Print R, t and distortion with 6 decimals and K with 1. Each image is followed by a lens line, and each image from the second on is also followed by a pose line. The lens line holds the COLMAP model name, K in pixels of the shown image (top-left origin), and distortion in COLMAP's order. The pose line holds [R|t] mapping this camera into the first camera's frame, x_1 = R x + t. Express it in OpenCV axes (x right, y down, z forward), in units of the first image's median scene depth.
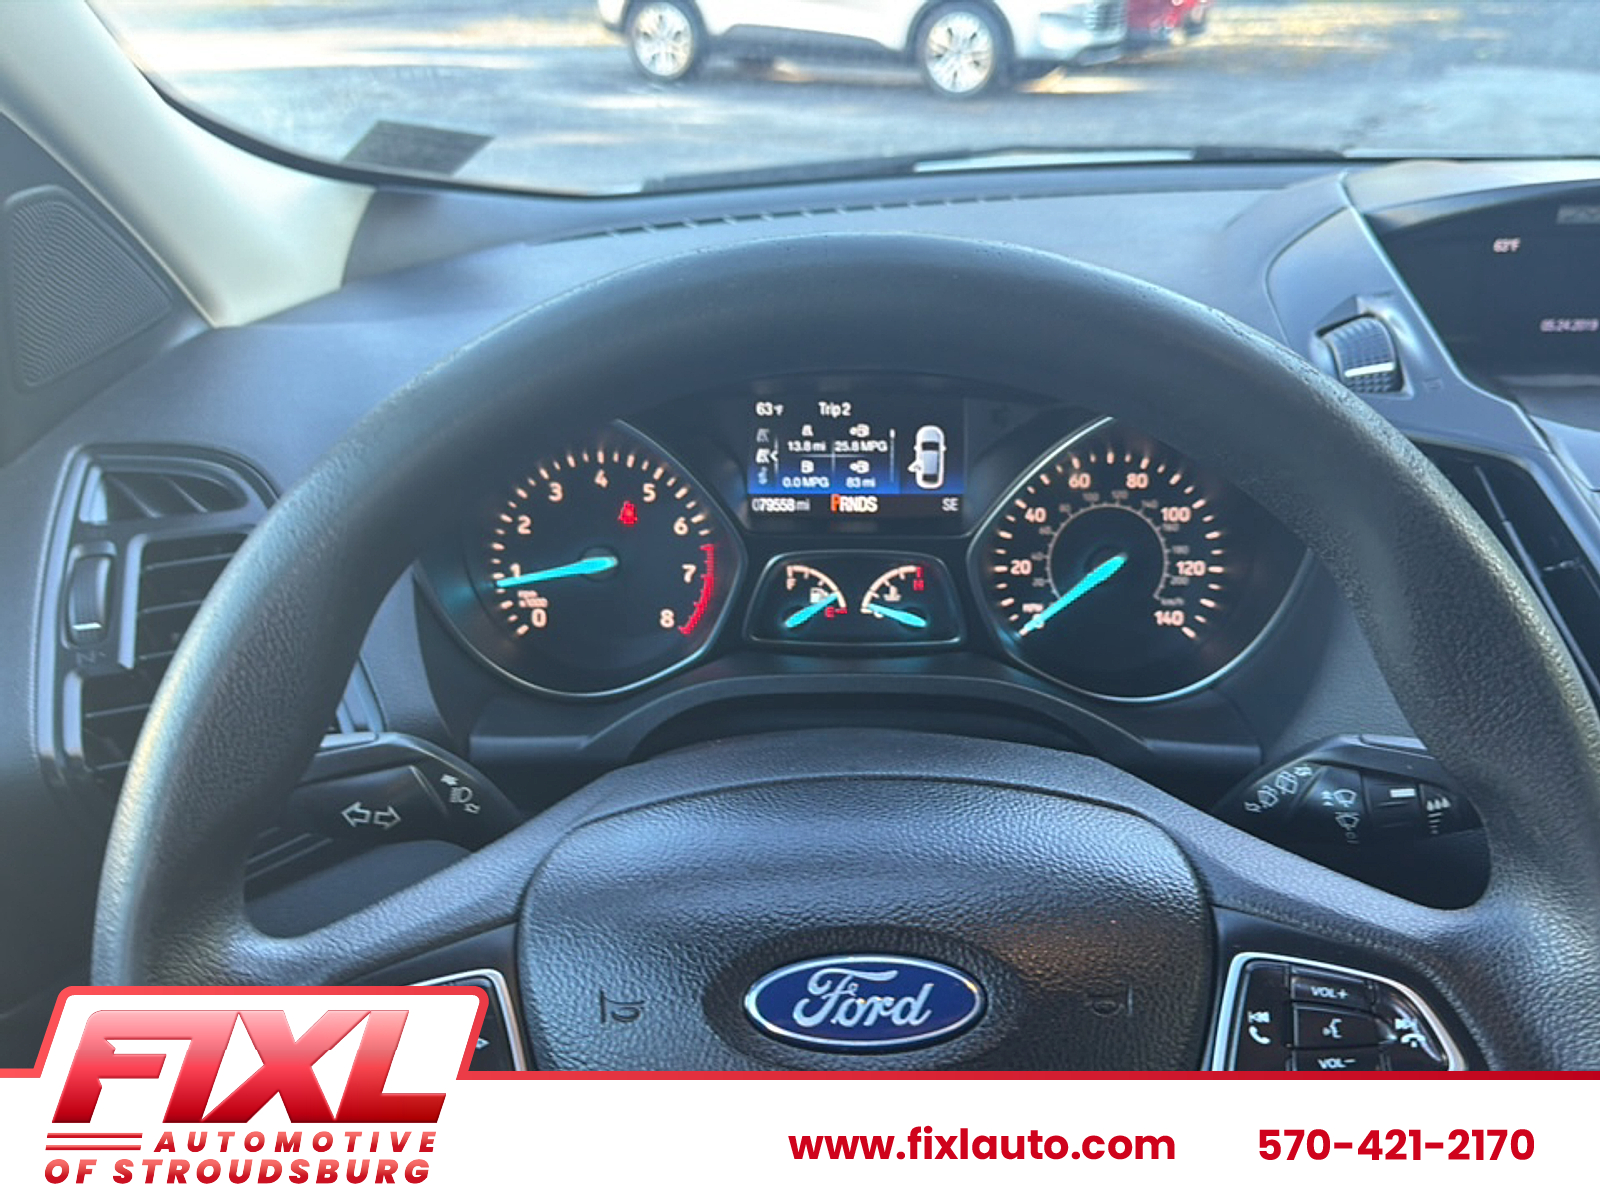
lens RADIAL K [[1450.2, 0, 796.0], [0, 1450.2, 582.8], [0, 0, 1]] dist [0.096630, -0.184097]
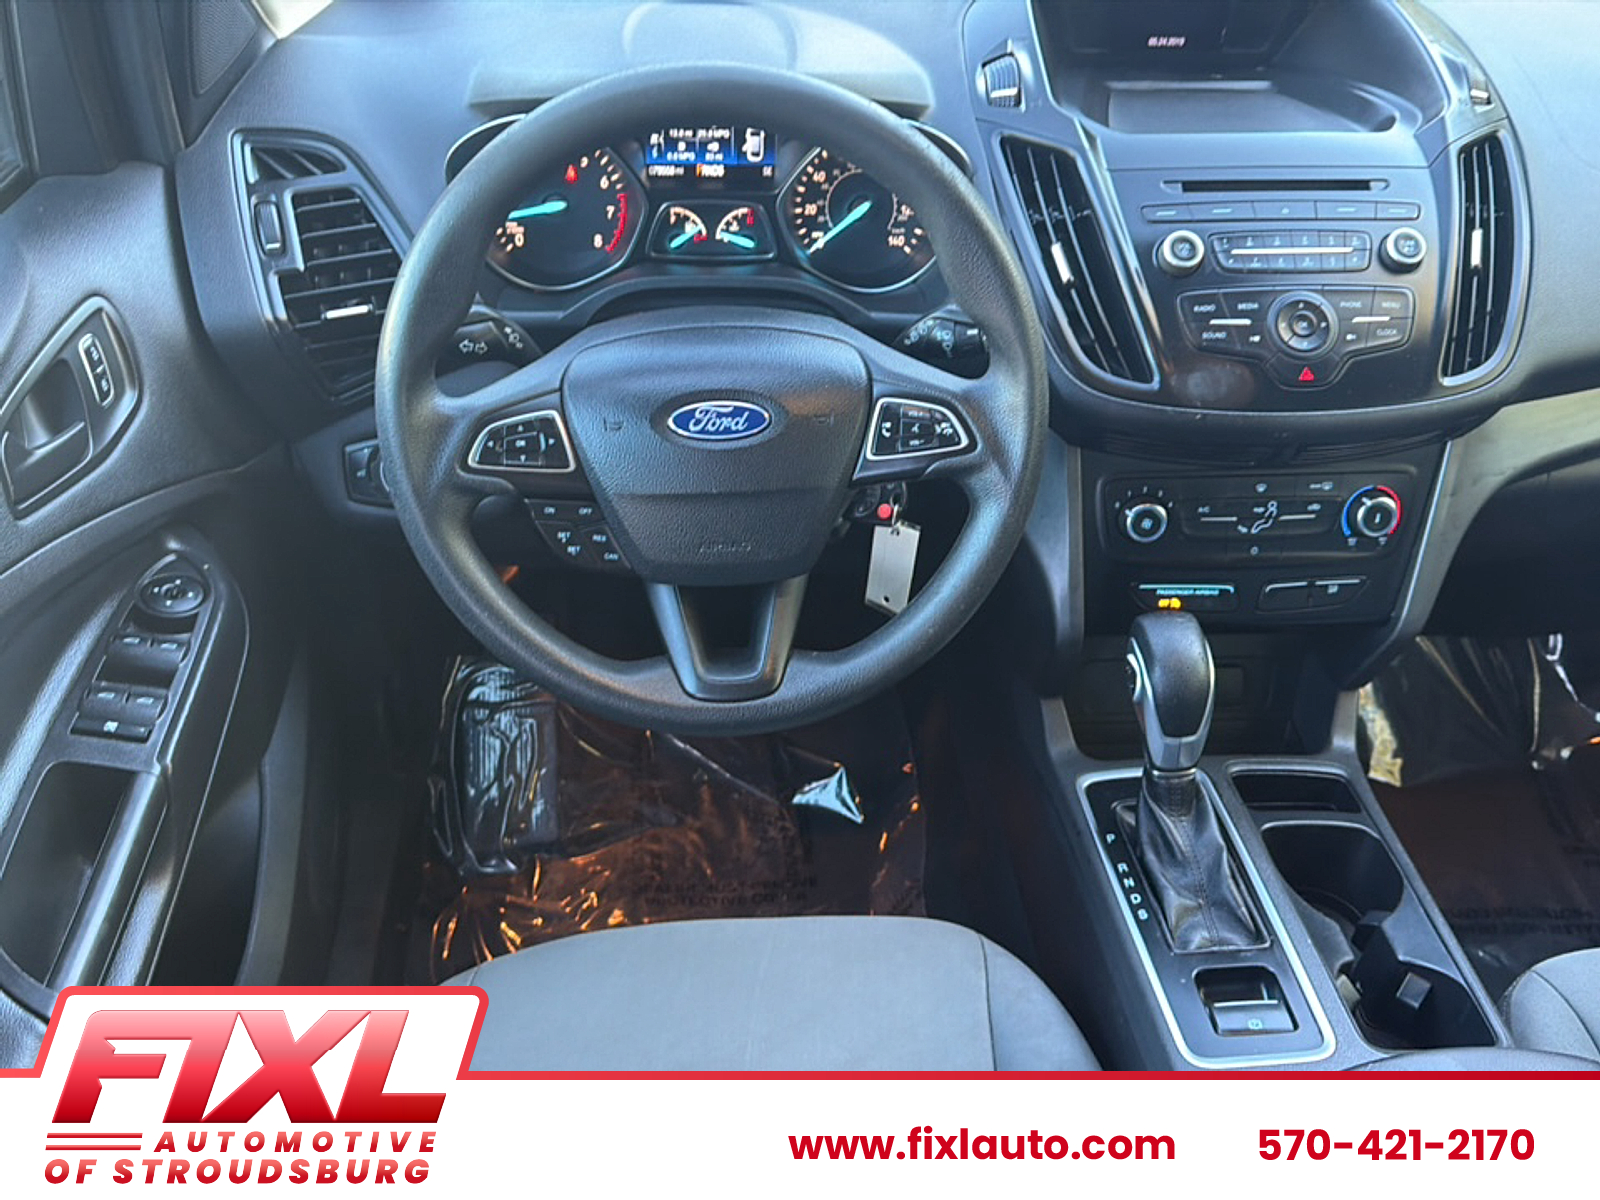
lens RADIAL K [[1450.2, 0, 819.0], [0, 1450.2, 645.0], [0, 0, 1]] dist [0.096630, -0.184097]
pose [[0.993964, -0.029725, 0.105603, -0.029847], [-0.003800, 0.952686, 0.303931, -0.045884], [-0.109641, -0.302498, 0.946823, -0.779939]]
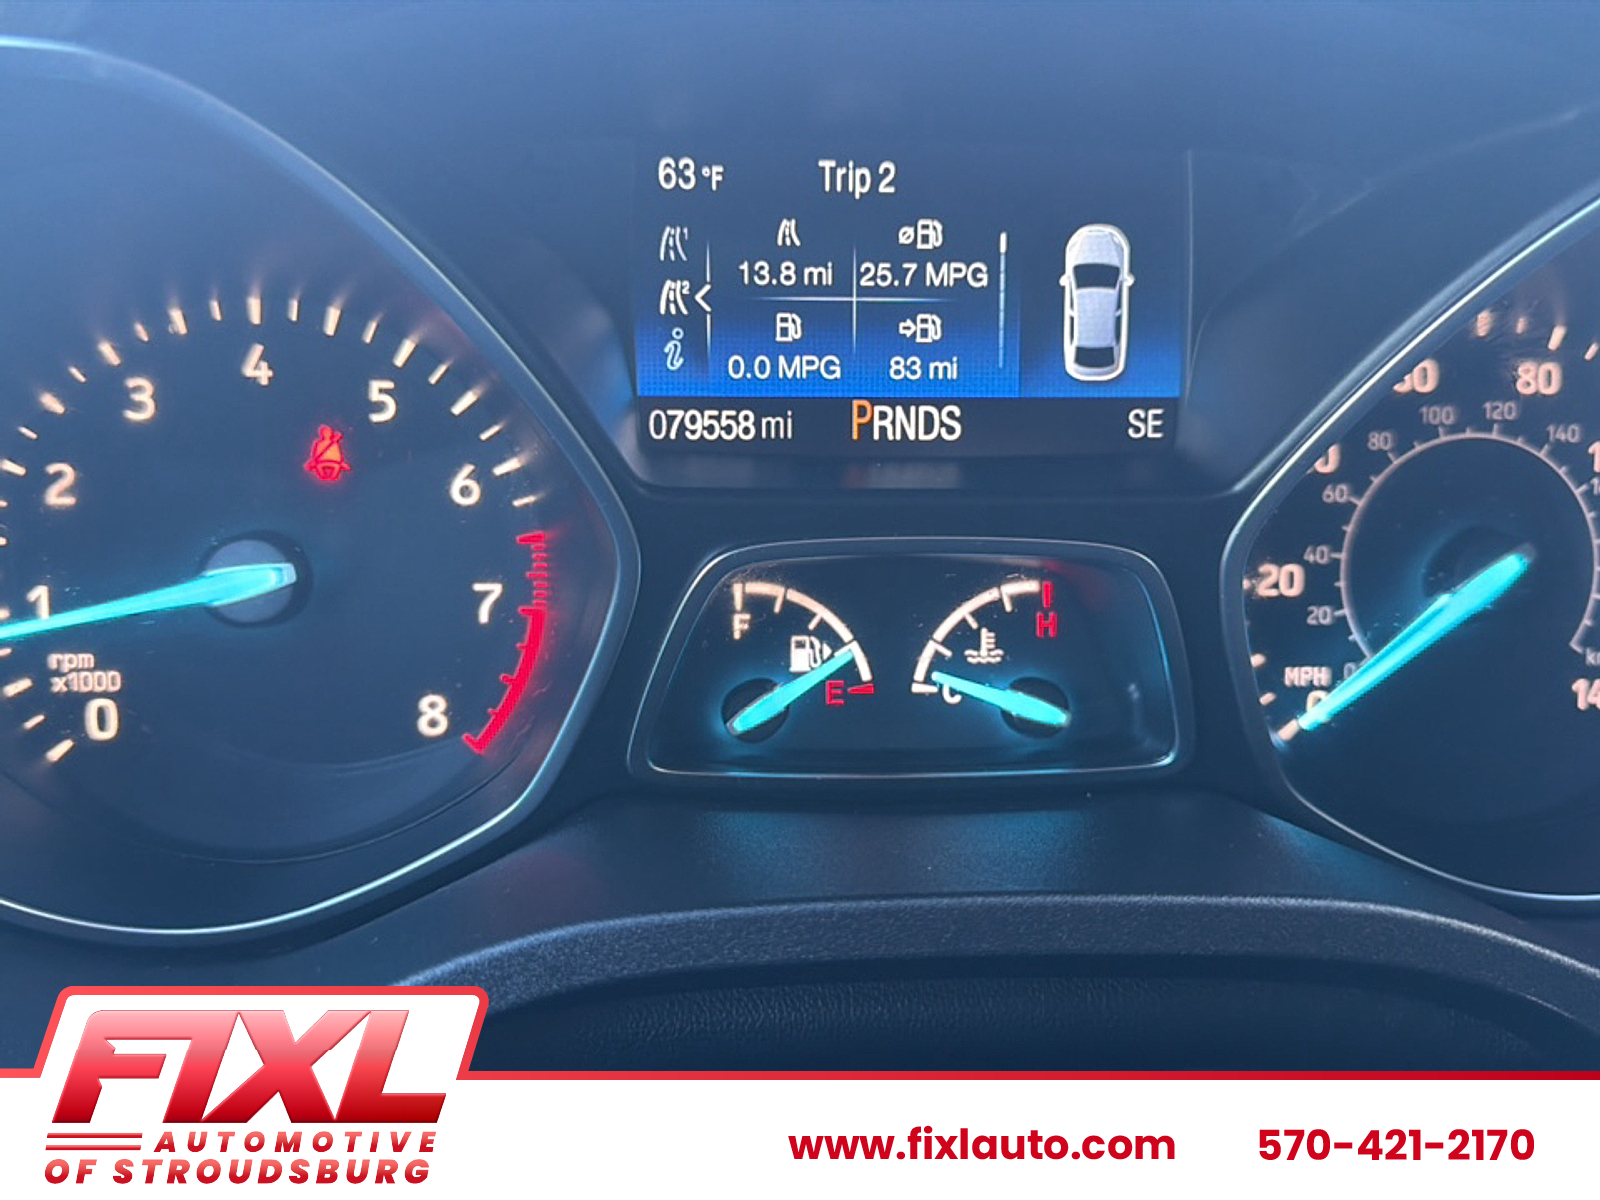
lens RADIAL K [[1450.2, 0, 793.2], [0, 1450.2, 592.5], [0, 0, 1]] dist [0.096630, -0.184097]
pose [[0.994604, -0.009036, 0.103350, -0.032120], [0.010956, 0.999778, -0.018024, -0.001213], [-0.103164, 0.019059, 0.994482, 0.610782]]
